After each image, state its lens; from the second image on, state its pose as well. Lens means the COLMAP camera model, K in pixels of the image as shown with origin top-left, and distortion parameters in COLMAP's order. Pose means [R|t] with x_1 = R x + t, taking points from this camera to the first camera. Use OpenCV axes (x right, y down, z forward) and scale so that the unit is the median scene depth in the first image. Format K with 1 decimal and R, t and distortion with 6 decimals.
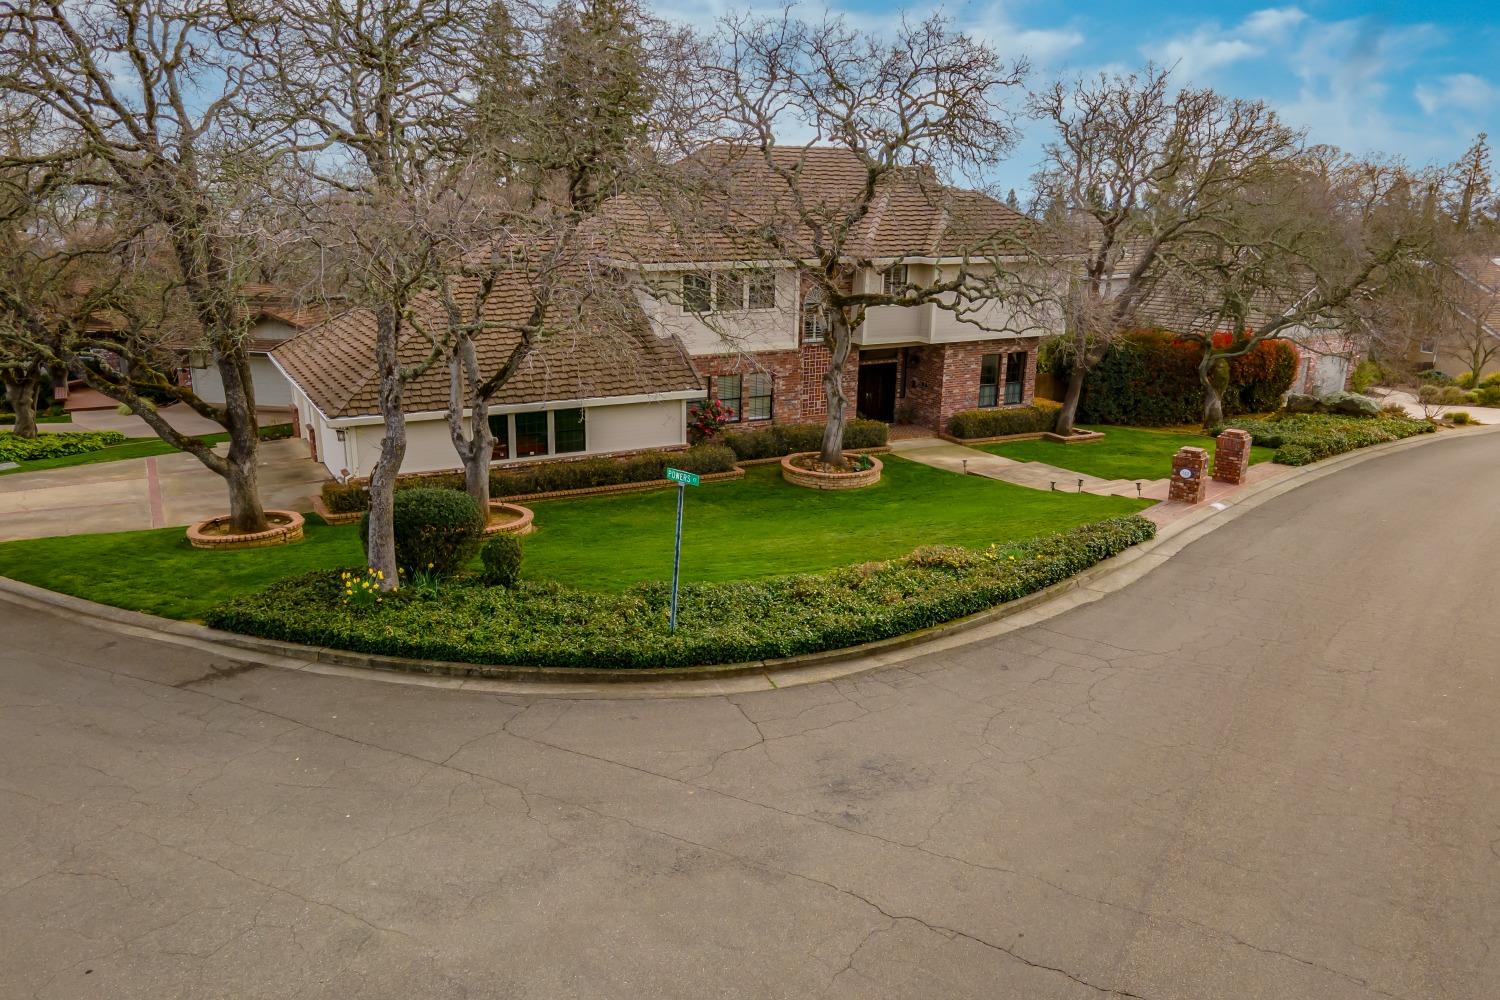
lens RADIAL K [[1106.5, 0, 750.8], [0, 1106.5, 434.7], [0, 0, 1]] dist [-0.009158, -0.000497]
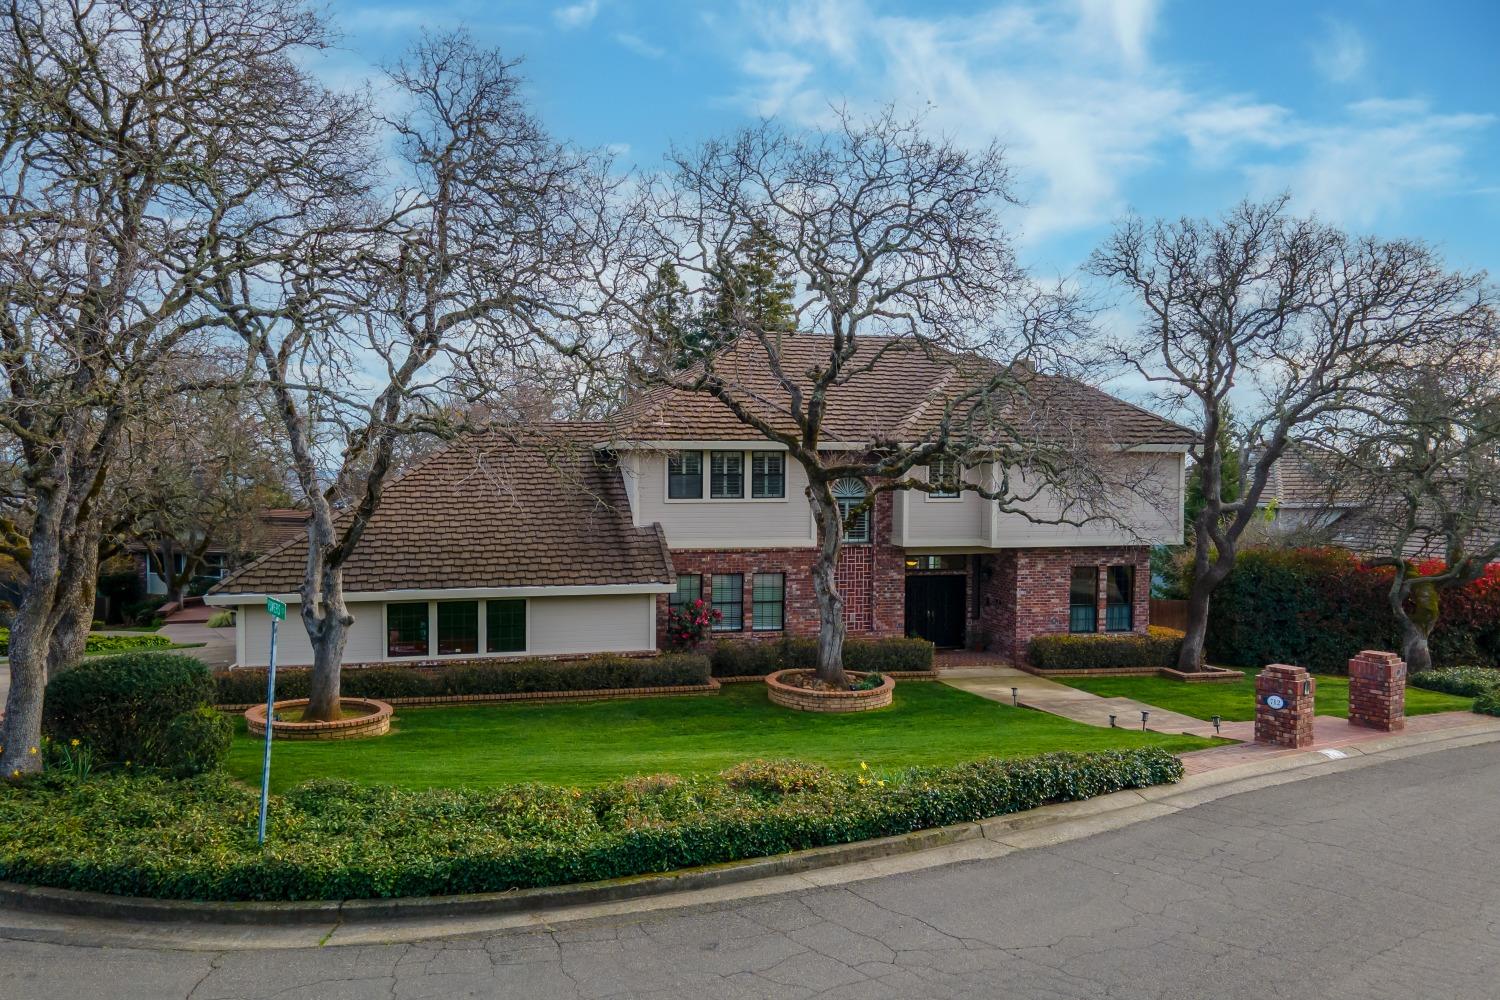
lens RADIAL K [[1073.0, 0, 755.4], [0, 1073.0, 452.2], [0, 0, 1]] dist [0.034984, -0.004354]
pose [[0.972010, -0.013353, -0.234558, 0.212704], [-0.041769, 0.972655, -0.228466, 0.046197], [0.231195, 0.231869, 0.944873, 0.217844]]
